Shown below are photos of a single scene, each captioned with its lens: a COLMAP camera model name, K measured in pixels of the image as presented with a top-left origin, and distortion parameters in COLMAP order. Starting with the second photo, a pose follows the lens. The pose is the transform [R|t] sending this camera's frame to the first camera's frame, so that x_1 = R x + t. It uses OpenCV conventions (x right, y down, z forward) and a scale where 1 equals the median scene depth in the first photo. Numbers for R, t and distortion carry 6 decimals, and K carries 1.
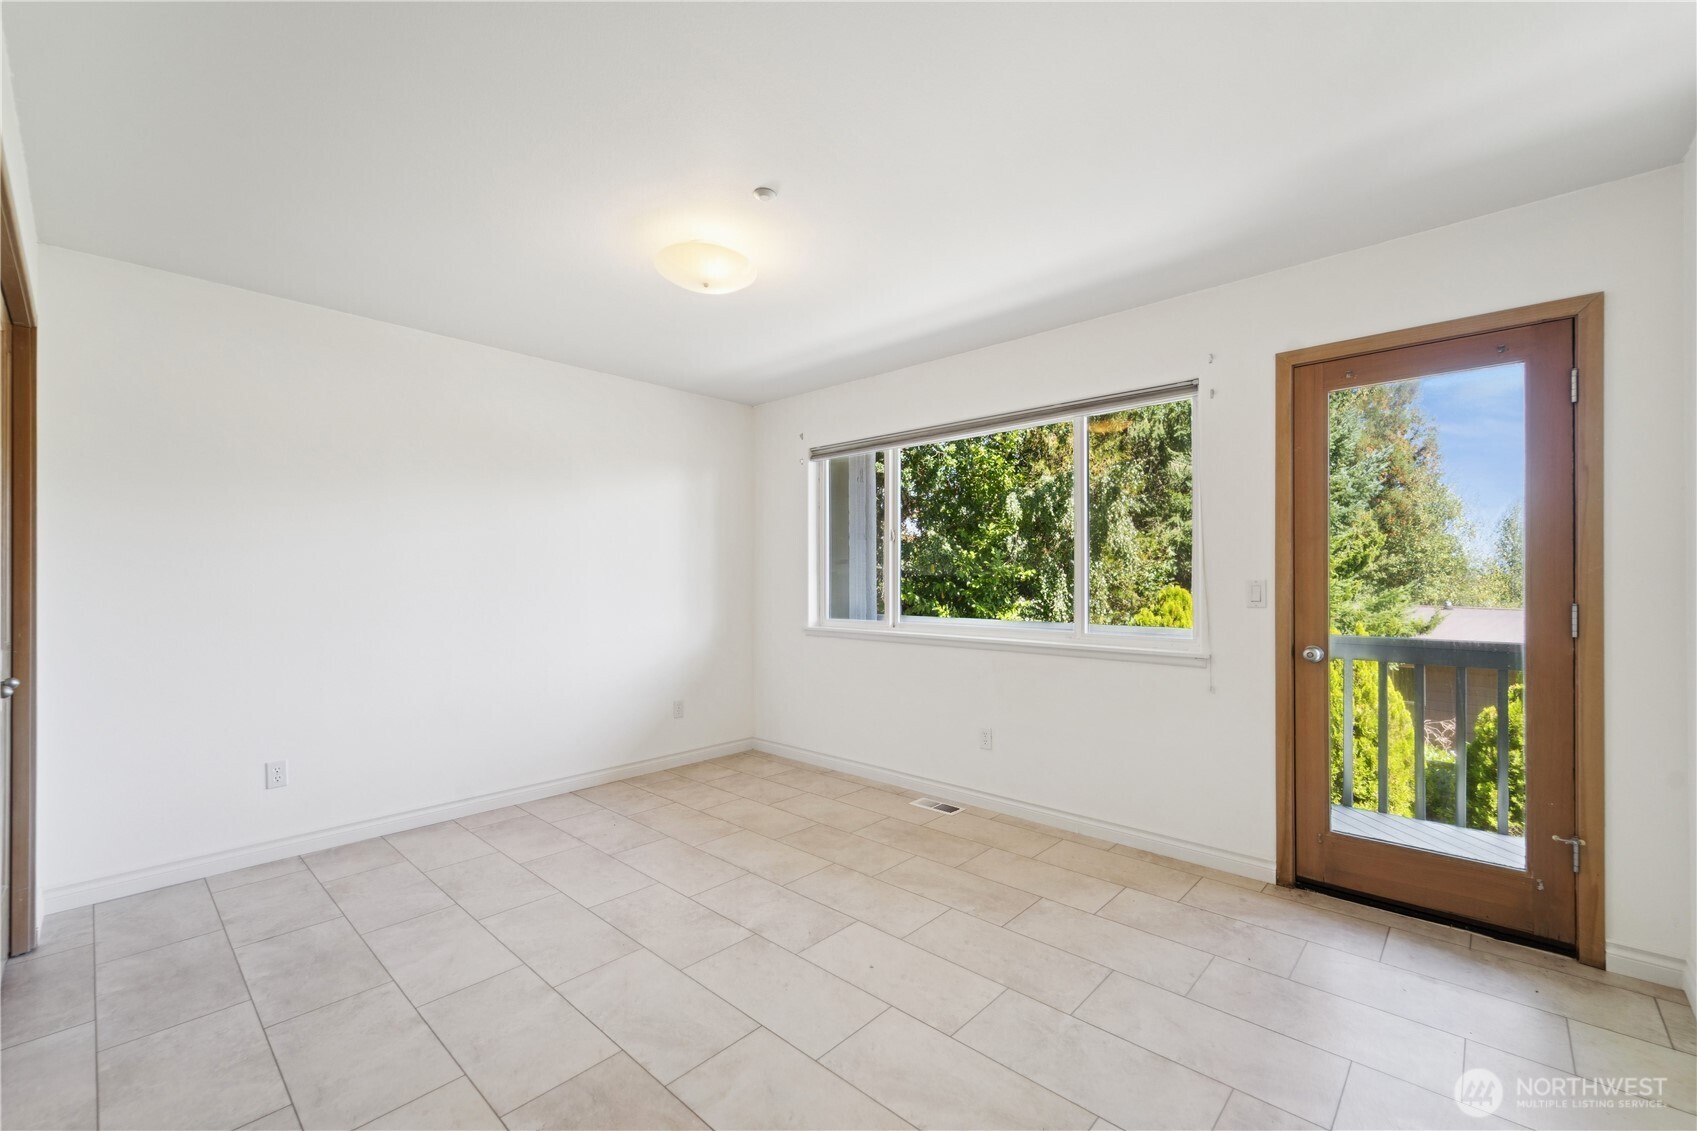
lens RADIAL K [[698.6, 0, 853.3], [0, 698.6, 575.8], [0, 0, 1]] dist [-0.000843, -0.000222]
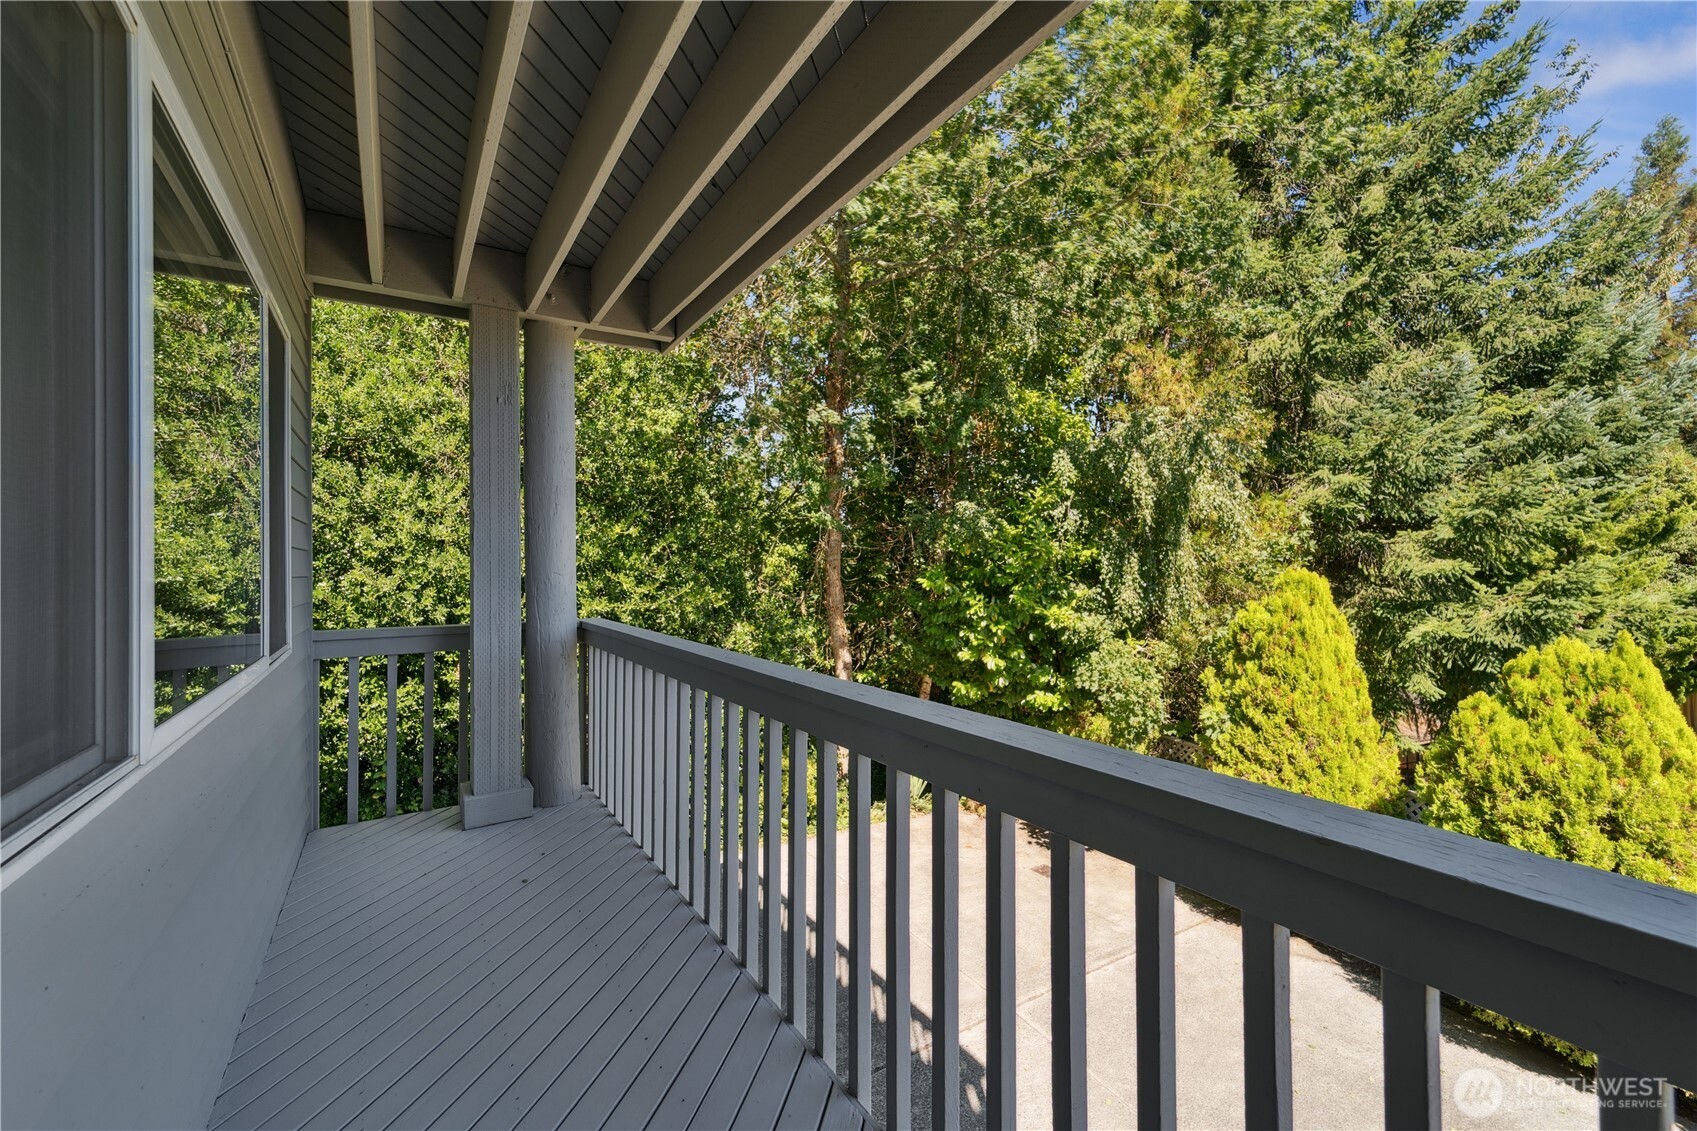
lens RADIAL K [[698.1, 0, 851.7], [0, 698.1, 557.7], [0, 0, 1]] dist [-0.000869, -0.000054]
pose [[0.966161, -0.011965, -0.257661, 0.166466], [0.011232, 0.999928, -0.004315, 0.001542], [0.257693, 0.001275, 0.966226, 0.180672]]
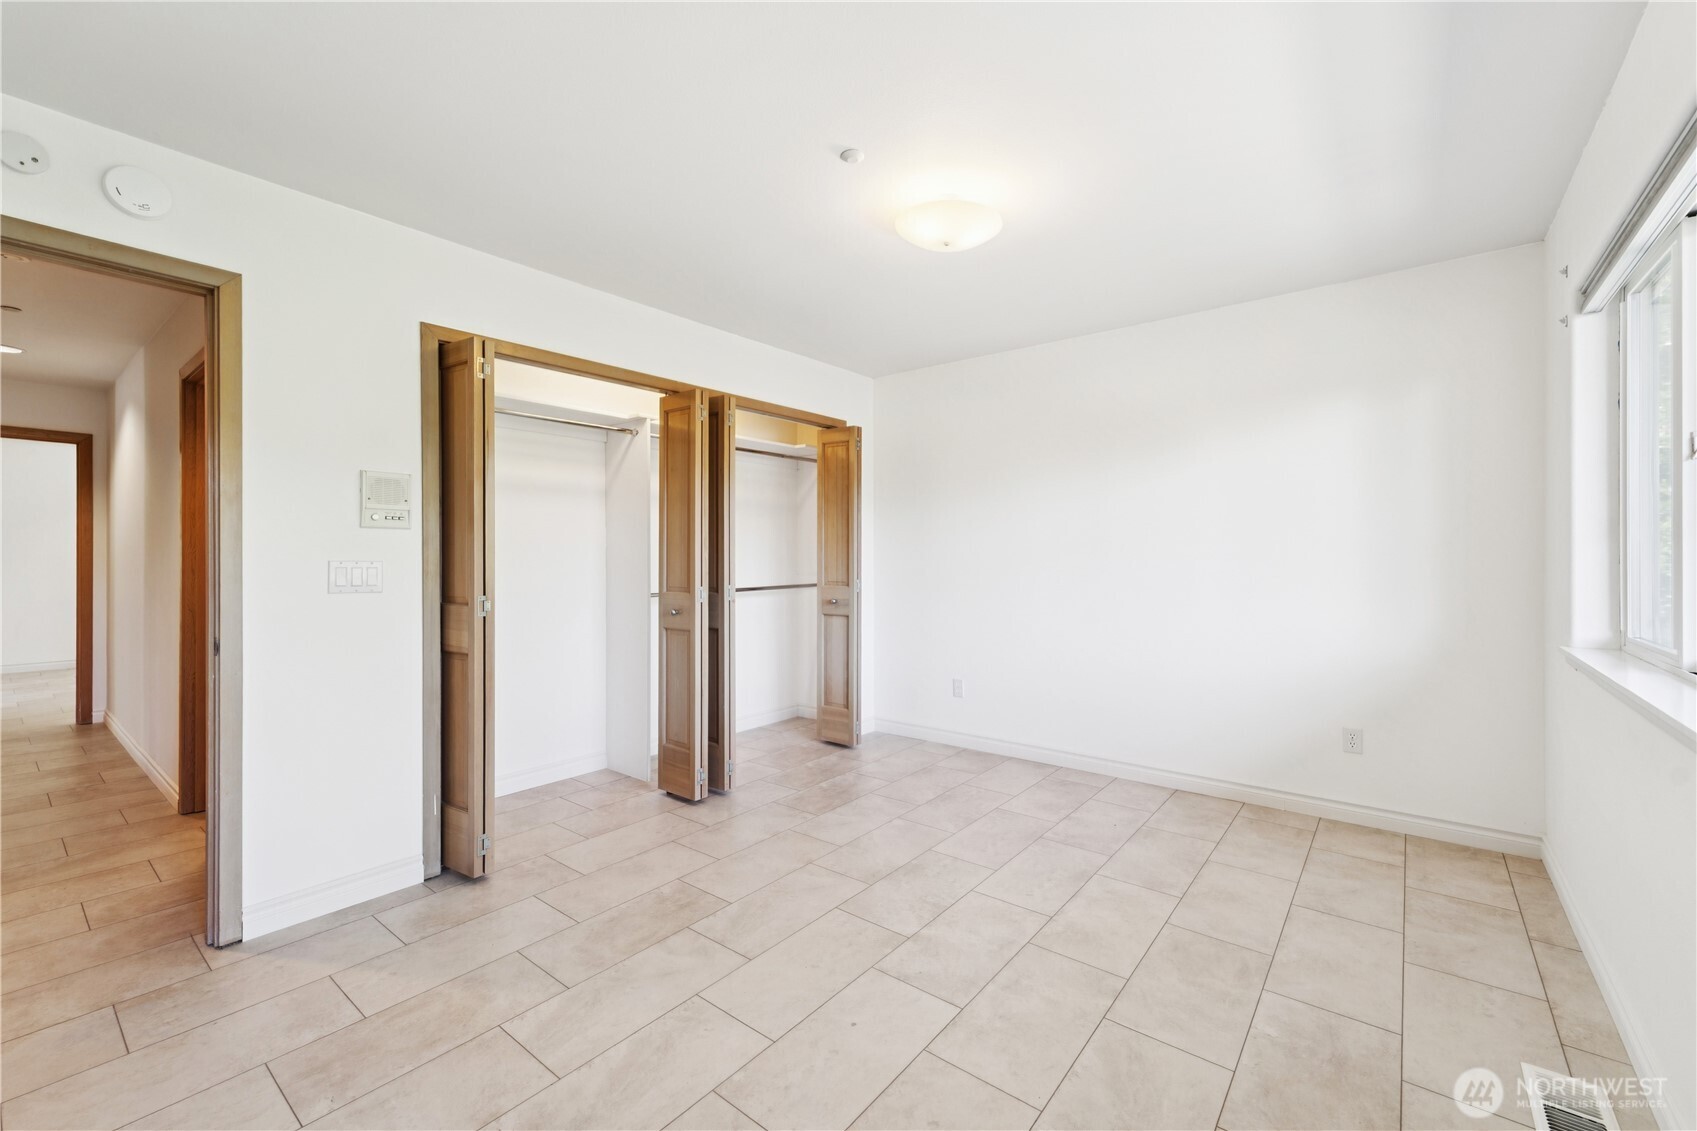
lens RADIAL K [[698.1, 0, 851.7], [0, 698.1, 557.7], [0, 0, 1]] dist [-0.000869, -0.000054]
pose [[0.060129, 0.007222, -0.998164, 0.618052], [0.006905, 0.999947, 0.007651, -0.000845], [0.998167, -0.007353, 0.060076, 0.691289]]
